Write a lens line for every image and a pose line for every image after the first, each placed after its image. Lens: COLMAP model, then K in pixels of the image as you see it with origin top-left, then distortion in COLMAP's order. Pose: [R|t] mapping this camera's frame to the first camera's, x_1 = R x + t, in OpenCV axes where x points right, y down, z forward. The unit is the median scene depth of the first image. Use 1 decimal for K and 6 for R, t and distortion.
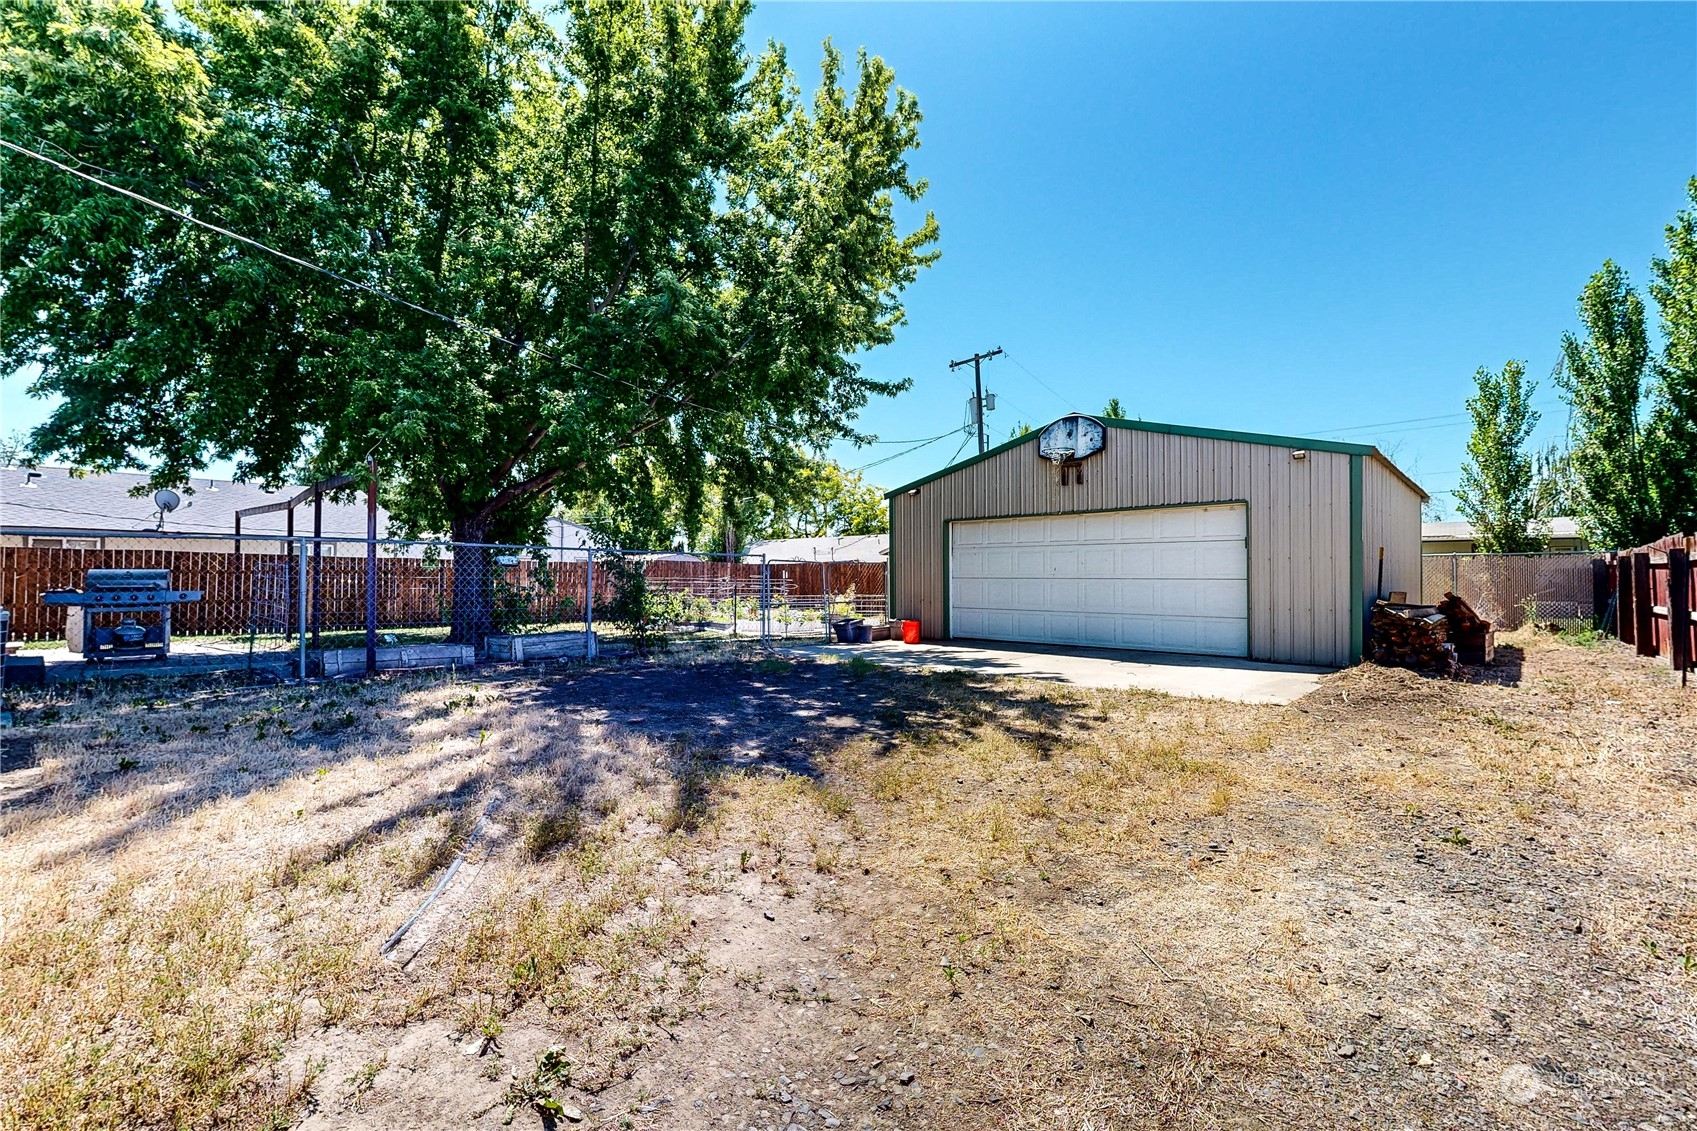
lens RADIAL K [[744.5, 0, 844.1], [0, 744.5, 568.2], [0, 0, 1]] dist [0.001987, 0.000237]
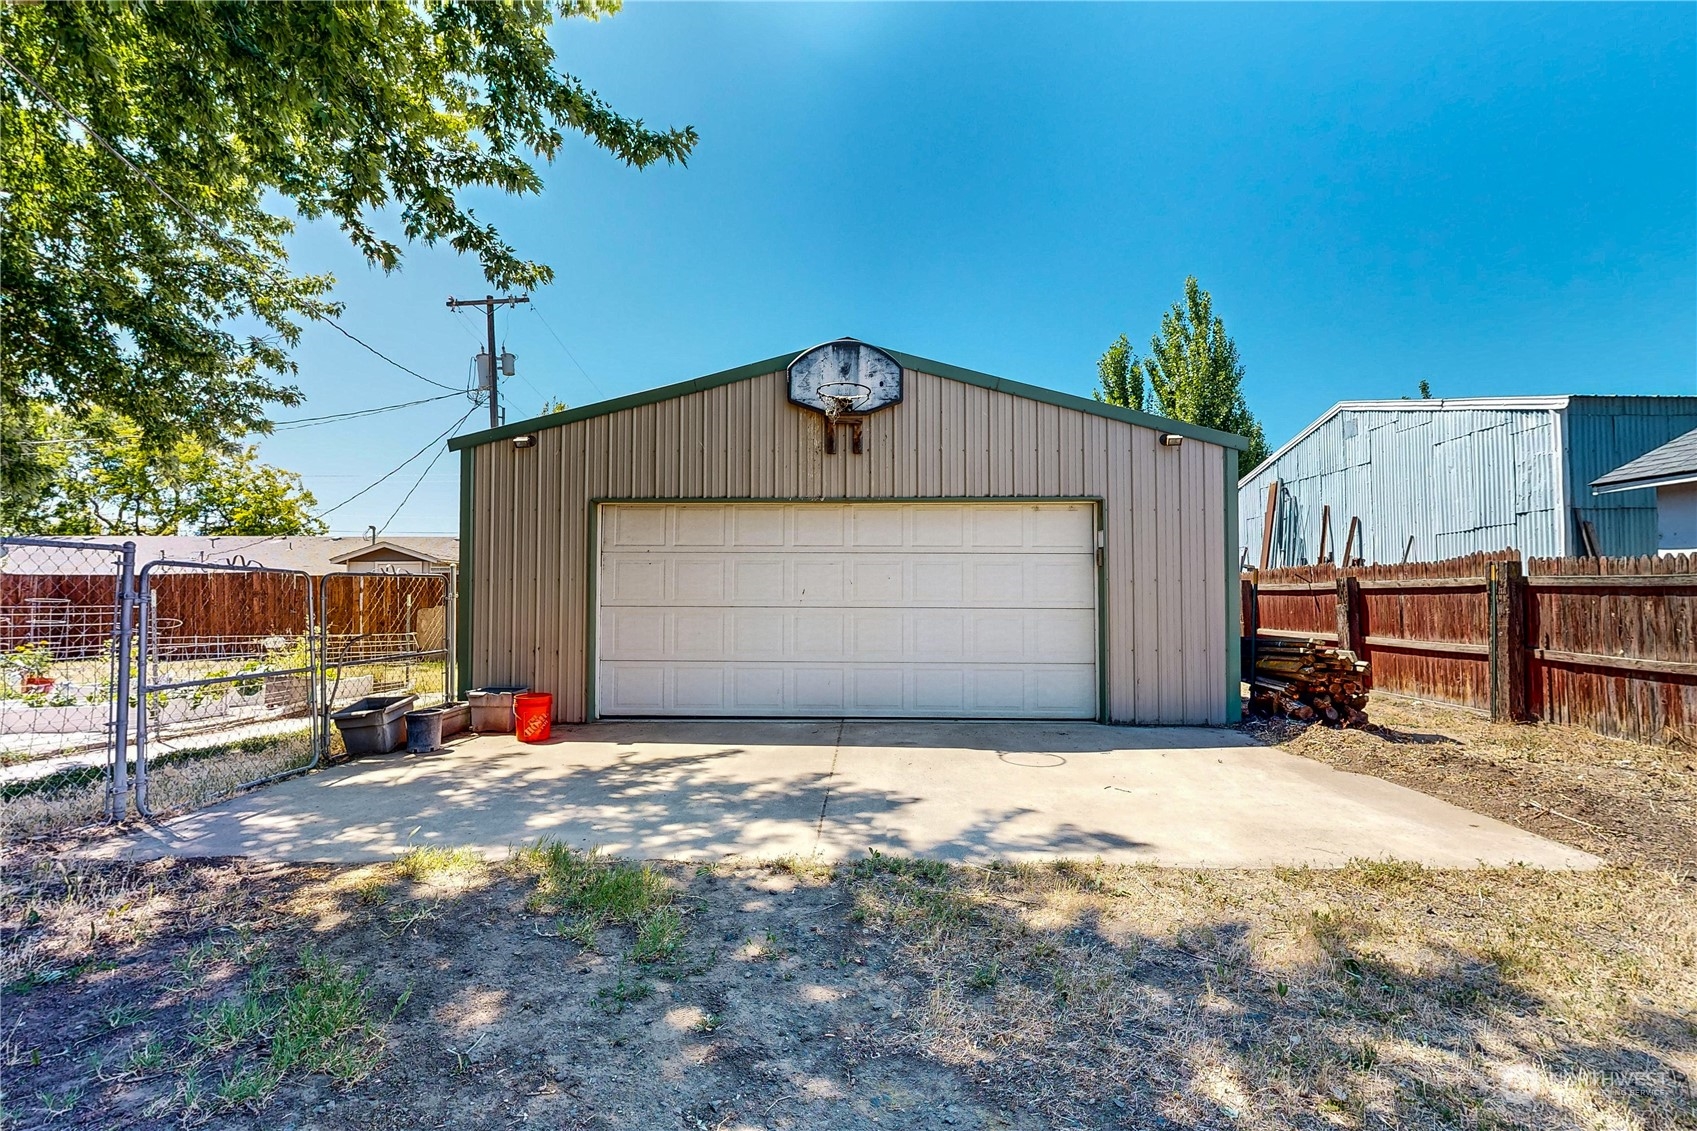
lens RADIAL K [[744.5, 0, 844.1], [0, 744.5, 568.2], [0, 0, 1]] dist [0.001987, 0.000237]
pose [[0.749988, 0.030378, 0.660754, -0.094279], [-0.012722, 0.999423, -0.031508, 0.000997], [-0.661329, 0.015225, 0.749941, 0.539089]]
